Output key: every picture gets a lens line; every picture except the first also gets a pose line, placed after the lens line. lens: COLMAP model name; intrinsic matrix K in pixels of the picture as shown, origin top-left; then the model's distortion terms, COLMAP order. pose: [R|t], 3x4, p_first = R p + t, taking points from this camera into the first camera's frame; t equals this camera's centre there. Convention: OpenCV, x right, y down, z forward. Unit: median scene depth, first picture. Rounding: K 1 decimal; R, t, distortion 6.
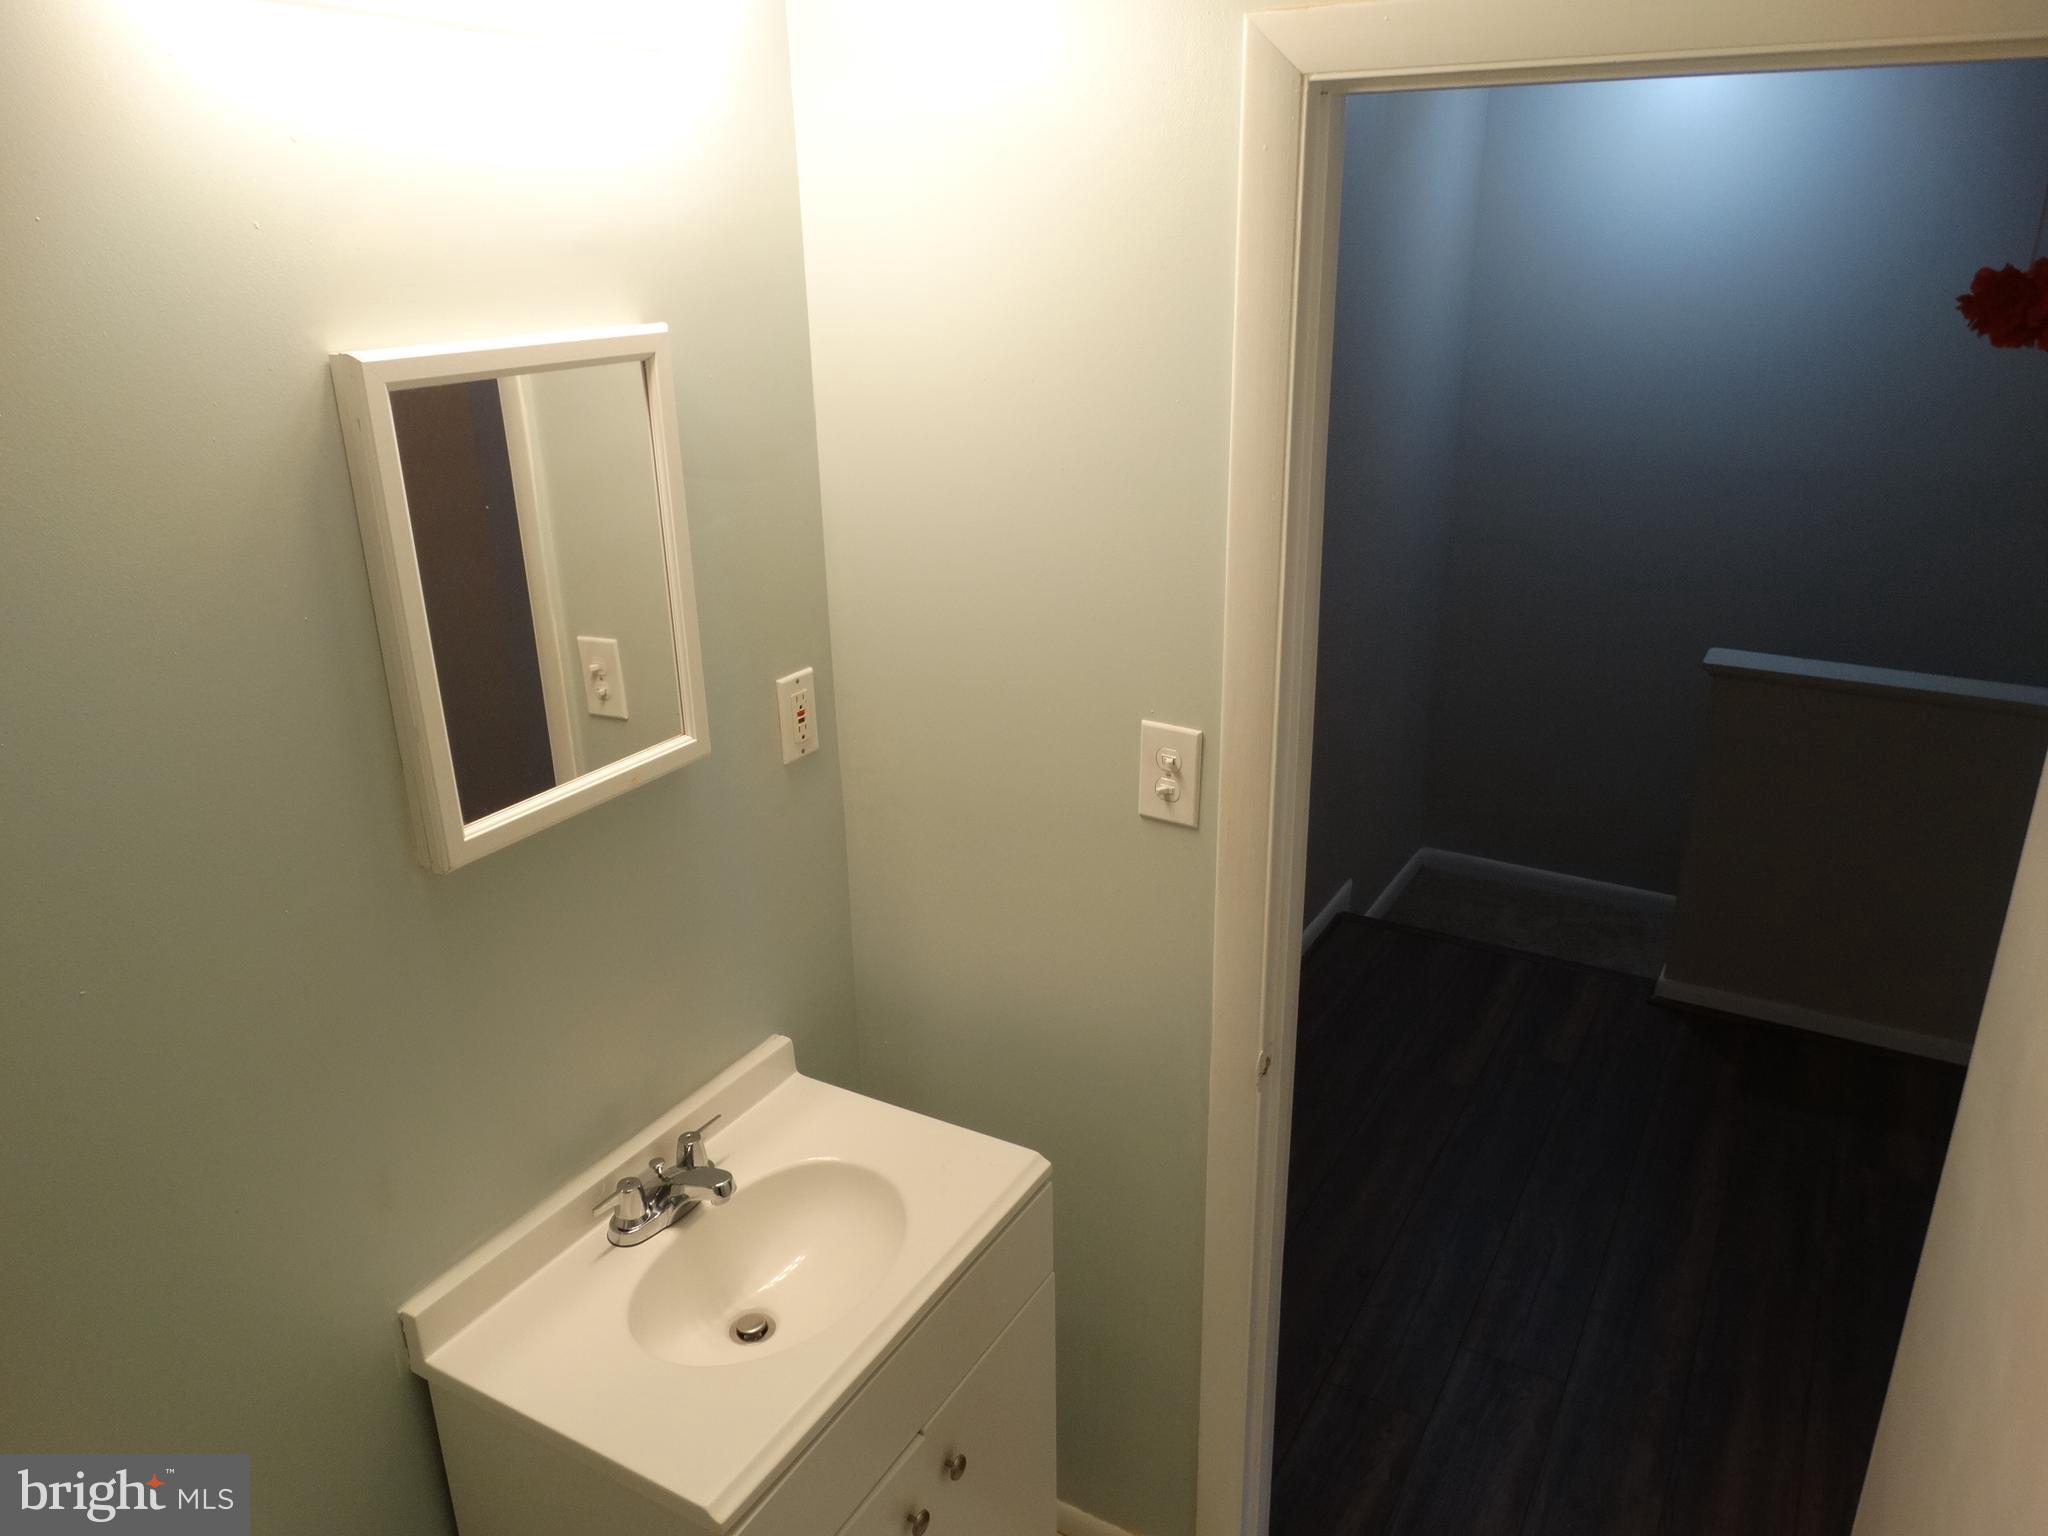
lens RADIAL K [[1446.9, 0, 1035.4], [0, 1446.9, 758.5], [0, 0, 1]] dist [-0.008807, -0.005013]
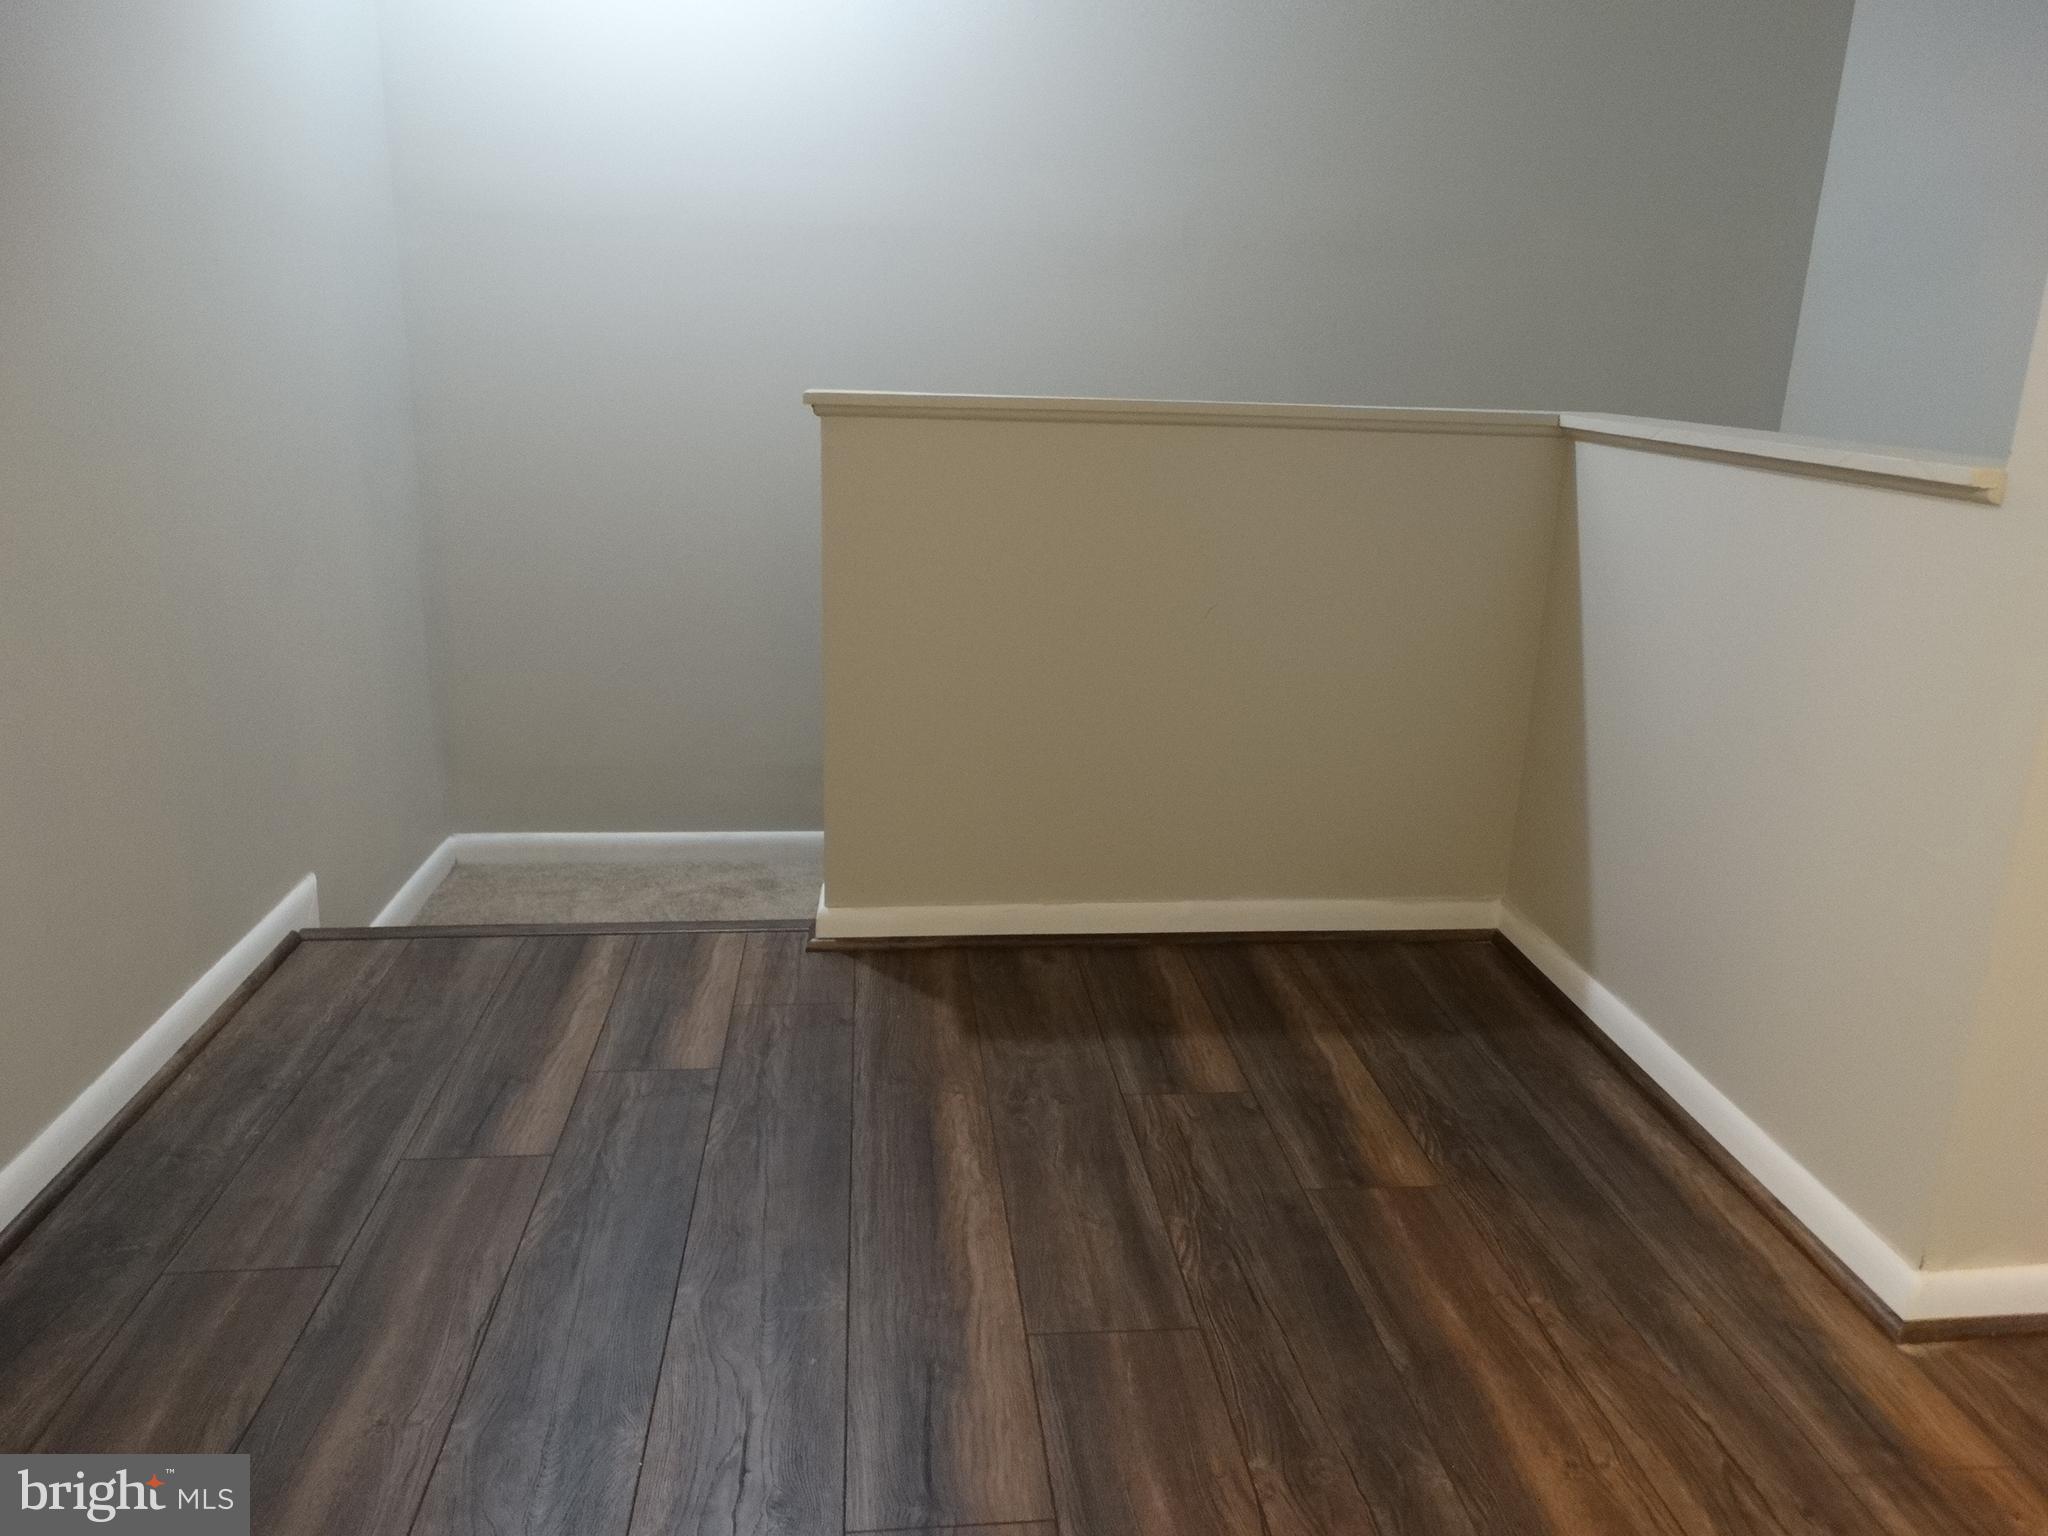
lens RADIAL K [[1446.9, 0, 1035.4], [0, 1446.9, 758.5], [0, 0, 1]] dist [-0.008807, -0.005013]
pose [[0.806841, -0.133645, 0.575454, 0.140594], [0.170549, 0.985295, -0.010298, 0.106918], [-0.565616, 0.106452, 0.817770, 0.395002]]
